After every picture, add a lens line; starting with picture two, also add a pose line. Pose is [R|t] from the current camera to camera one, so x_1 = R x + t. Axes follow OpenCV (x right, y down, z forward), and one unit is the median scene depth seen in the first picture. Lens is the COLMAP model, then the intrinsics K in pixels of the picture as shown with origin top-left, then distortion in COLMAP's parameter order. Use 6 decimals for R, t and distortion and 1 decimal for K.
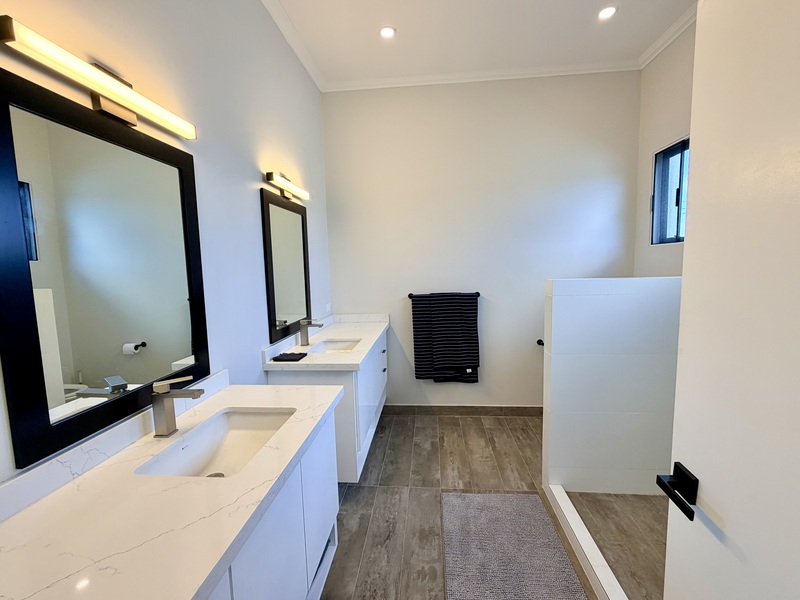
lens RADIAL K [[353.0, 0, 401.7], [0, 353.0, 299.3], [0, 0, 1]] dist [-0.000599, -0.000032]
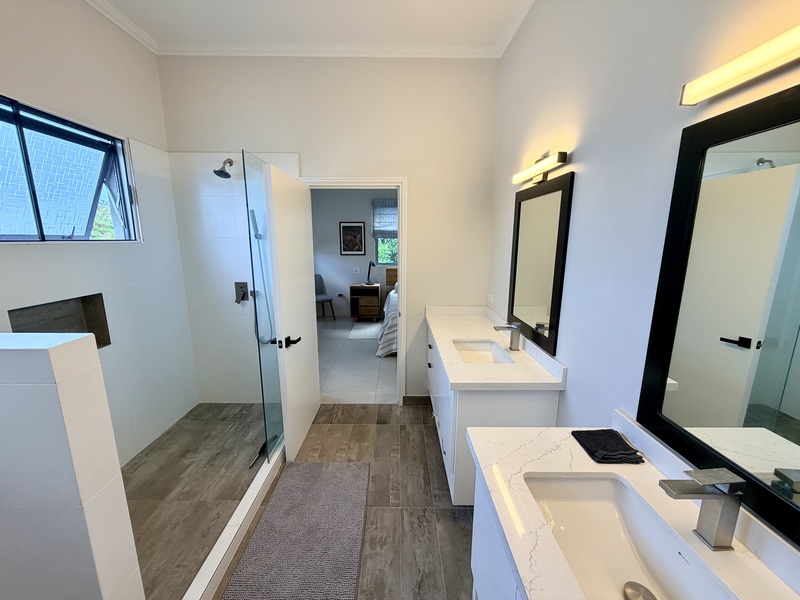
lens RADIAL K [[321.0, 0, 400.6], [0, 321.0, 300.9], [0, 0, 1]] dist [-0.003329, 0.001092]
pose [[-0.995959, 0.036021, -0.082275, 0.055181], [0.010811, 0.957472, 0.288322, -0.259966], [0.089161, 0.286267, -0.953992, 1.729684]]
